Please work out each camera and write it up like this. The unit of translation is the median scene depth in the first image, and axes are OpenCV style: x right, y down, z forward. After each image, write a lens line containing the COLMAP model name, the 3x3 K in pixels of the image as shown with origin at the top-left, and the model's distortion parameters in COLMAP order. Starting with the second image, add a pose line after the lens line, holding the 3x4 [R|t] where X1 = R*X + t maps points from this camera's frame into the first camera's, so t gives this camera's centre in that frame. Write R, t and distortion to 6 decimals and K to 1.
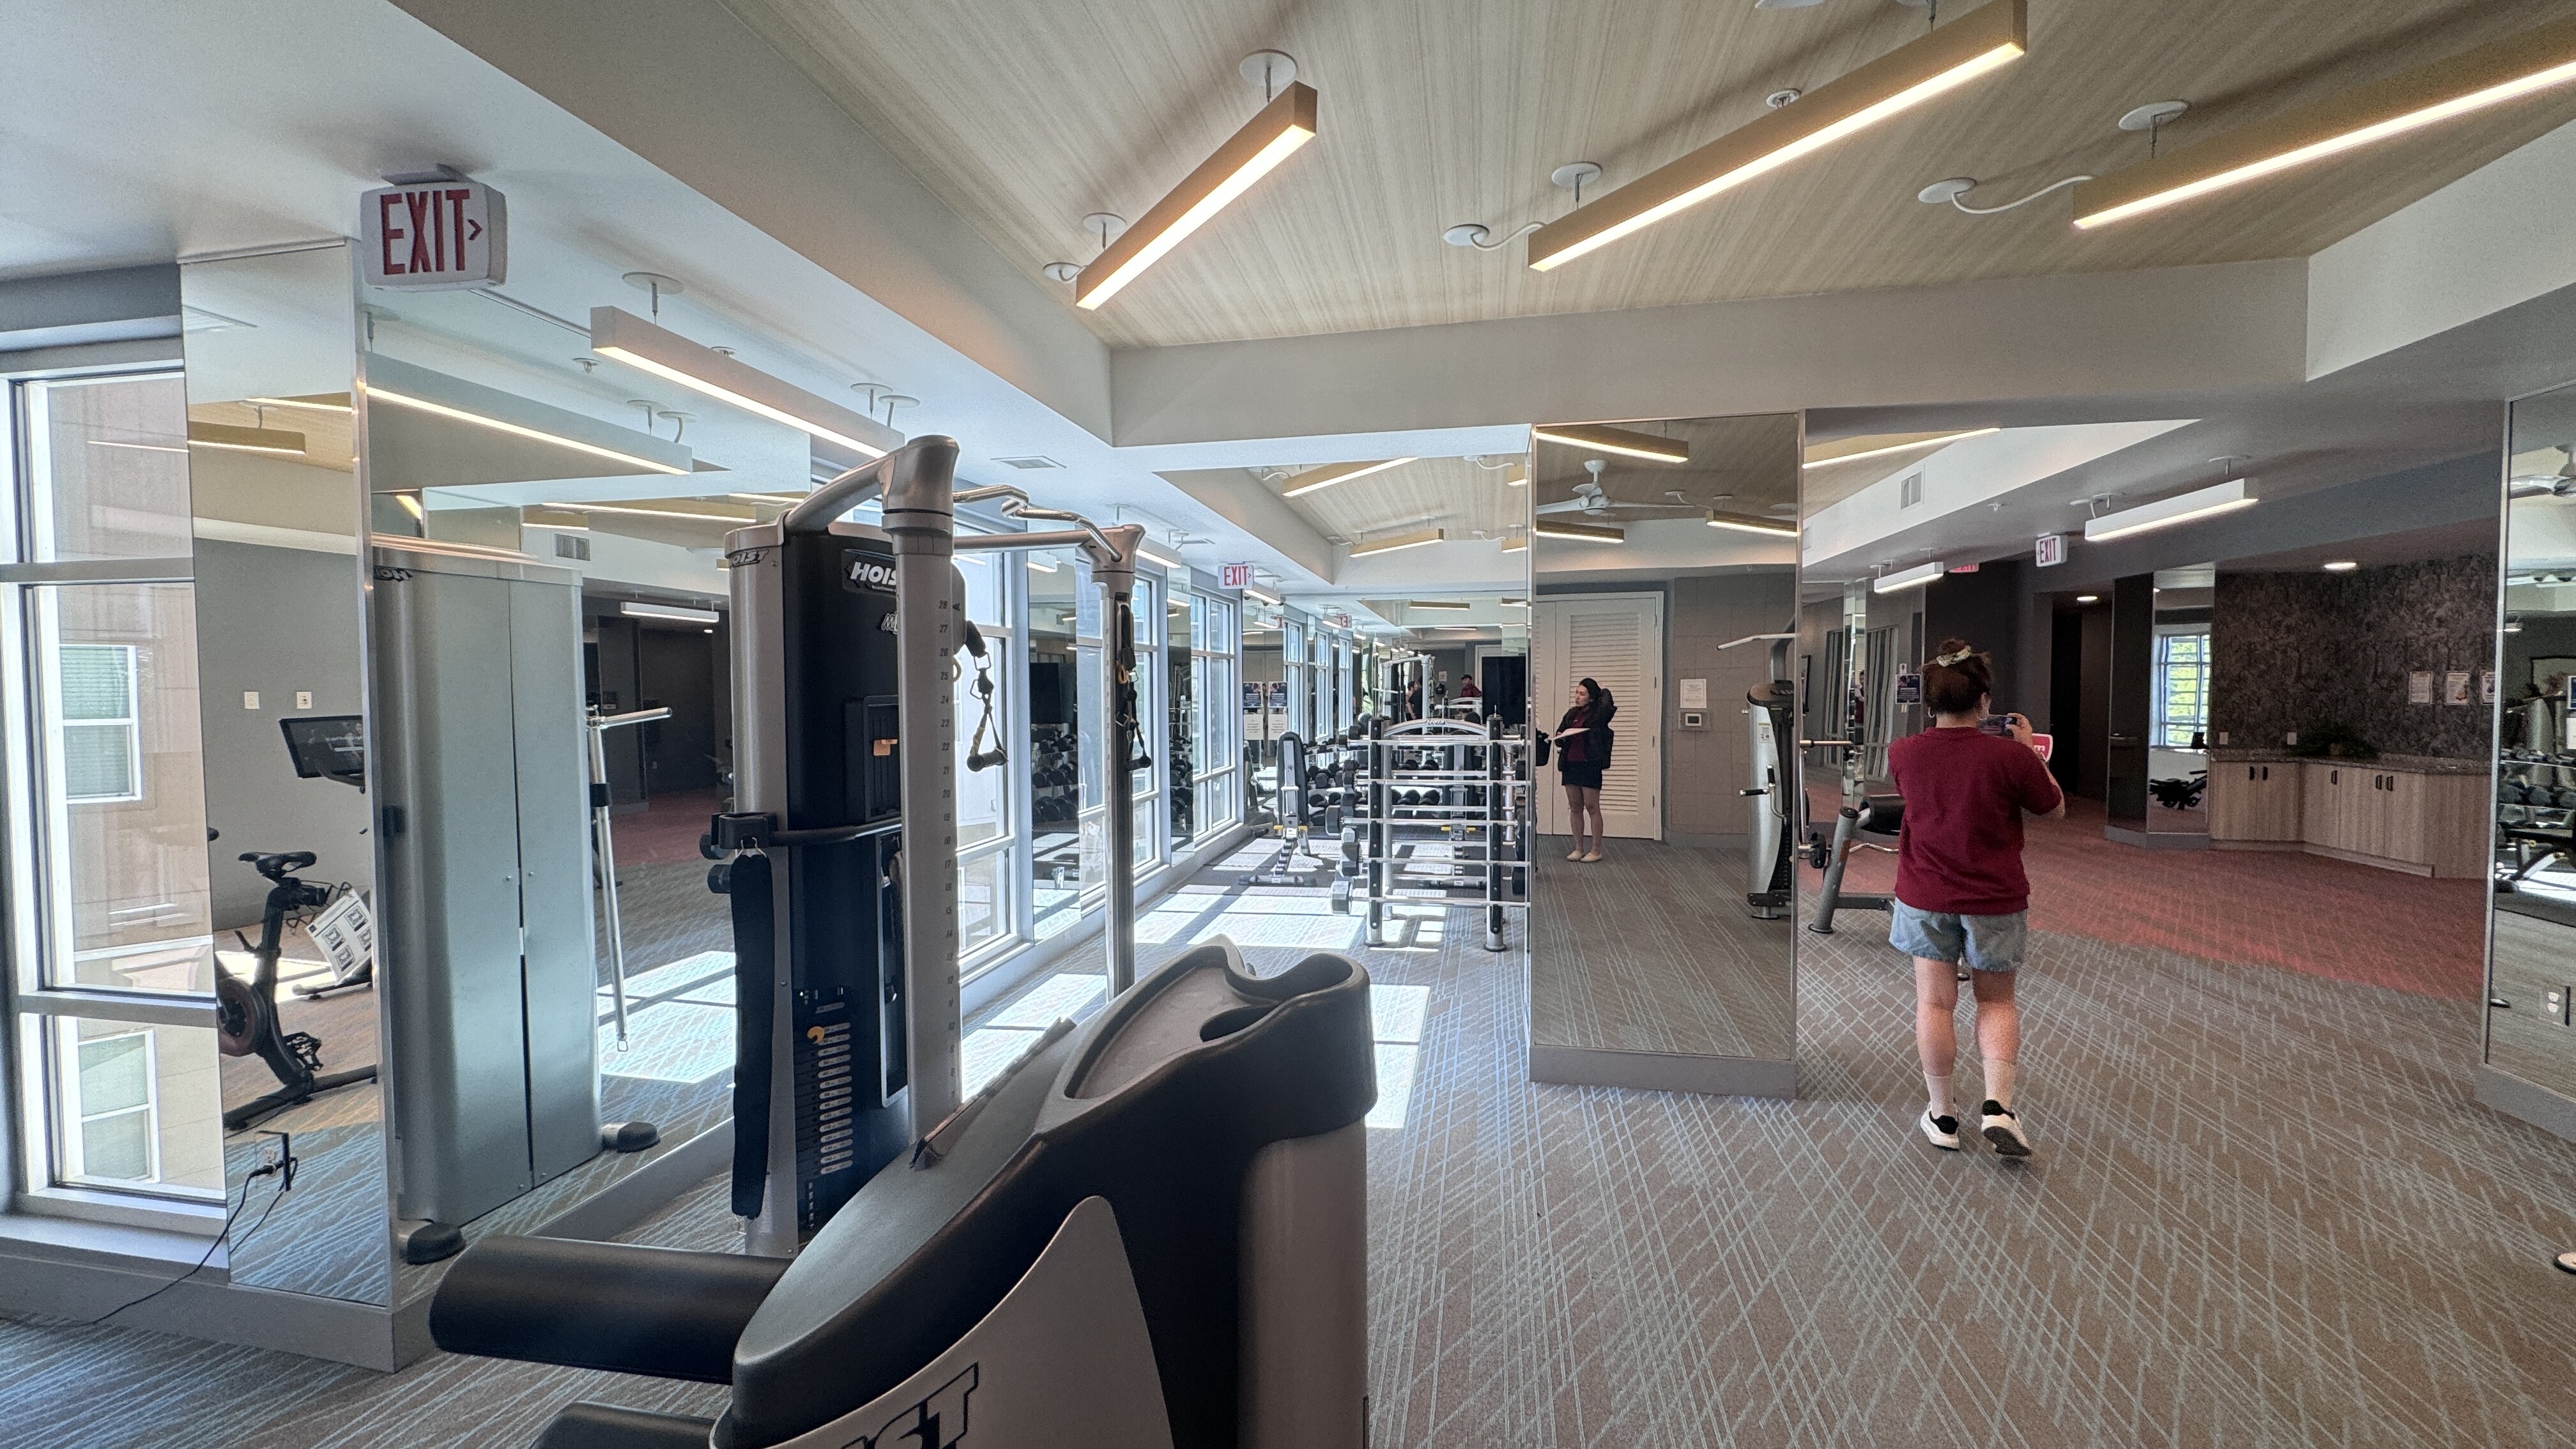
lens RADIAL K [[1022.7, 0, 1286.6], [0, 1022.7, 716.6], [0, 0, 1]] dist [-0.000378, -0.000336]
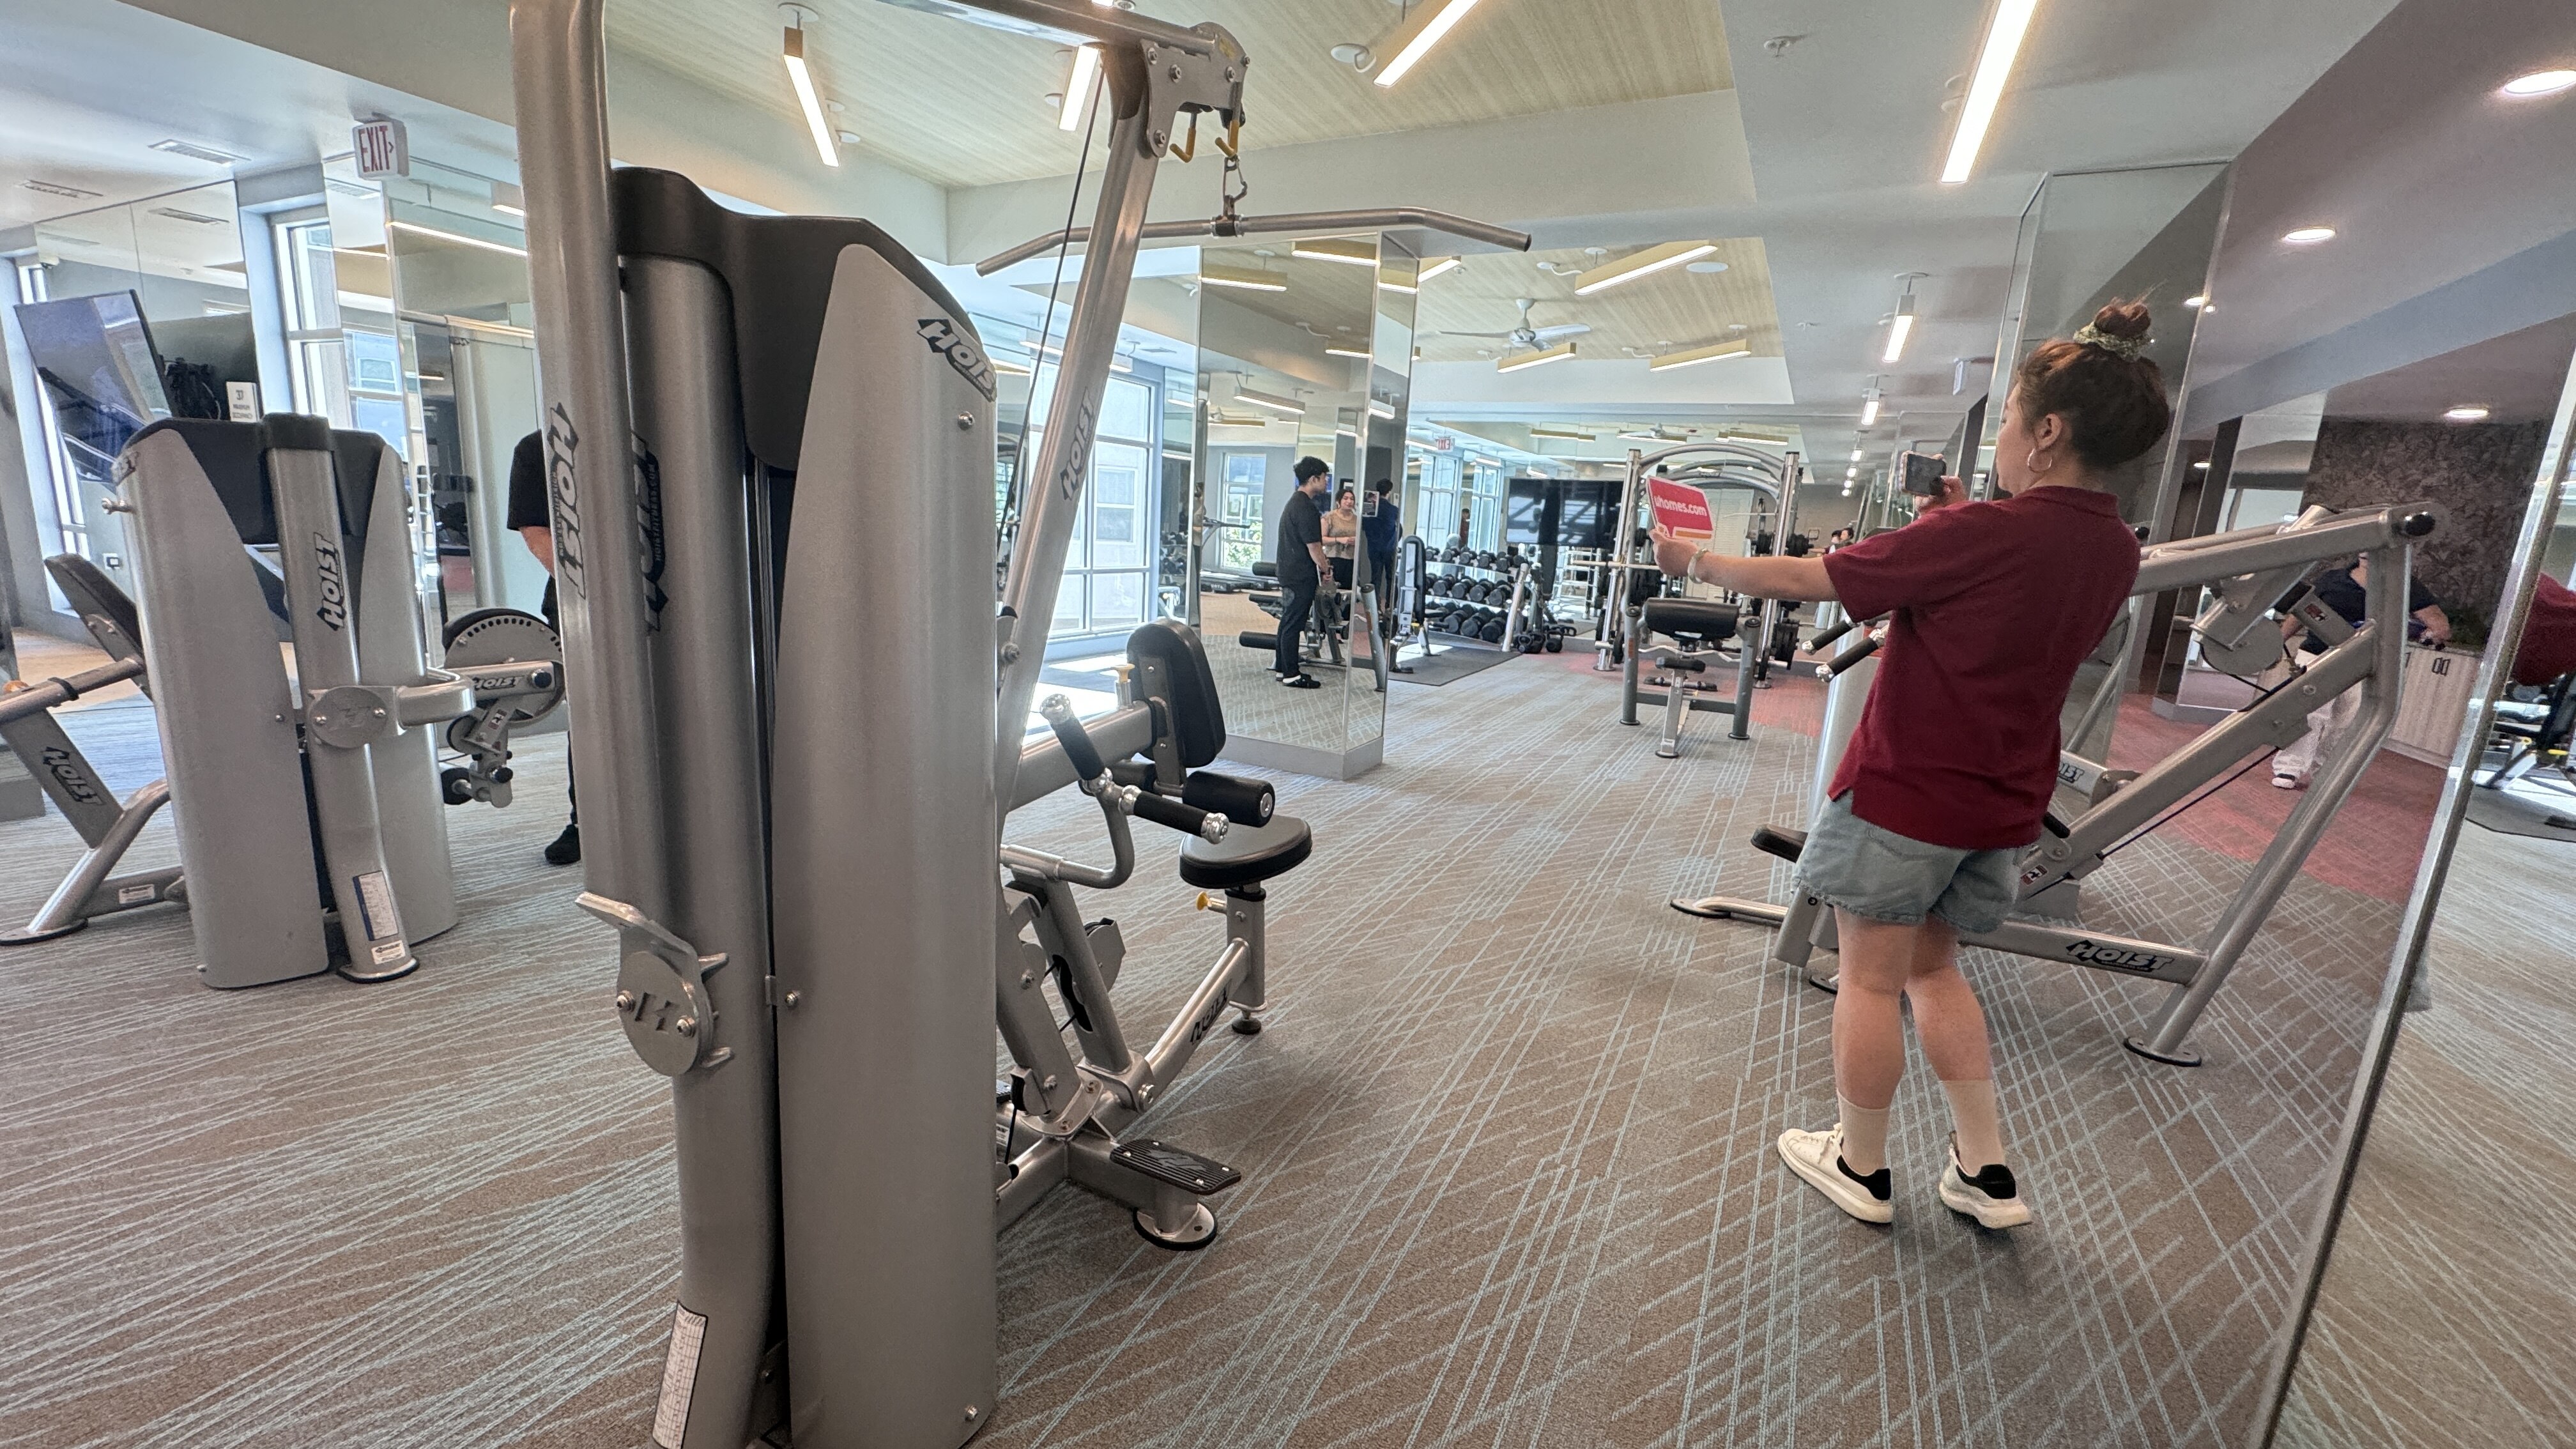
lens RADIAL K [[1022.7, 0, 1286.6], [0, 1022.7, 716.6], [0, 0, 1]] dist [-0.000378, -0.000336]
pose [[0.958092, 0.115096, -0.262323, 0.777006], [-0.073381, 0.983789, 0.163631, 0.079819], [0.276903, -0.137524, 0.951006, -0.282107]]
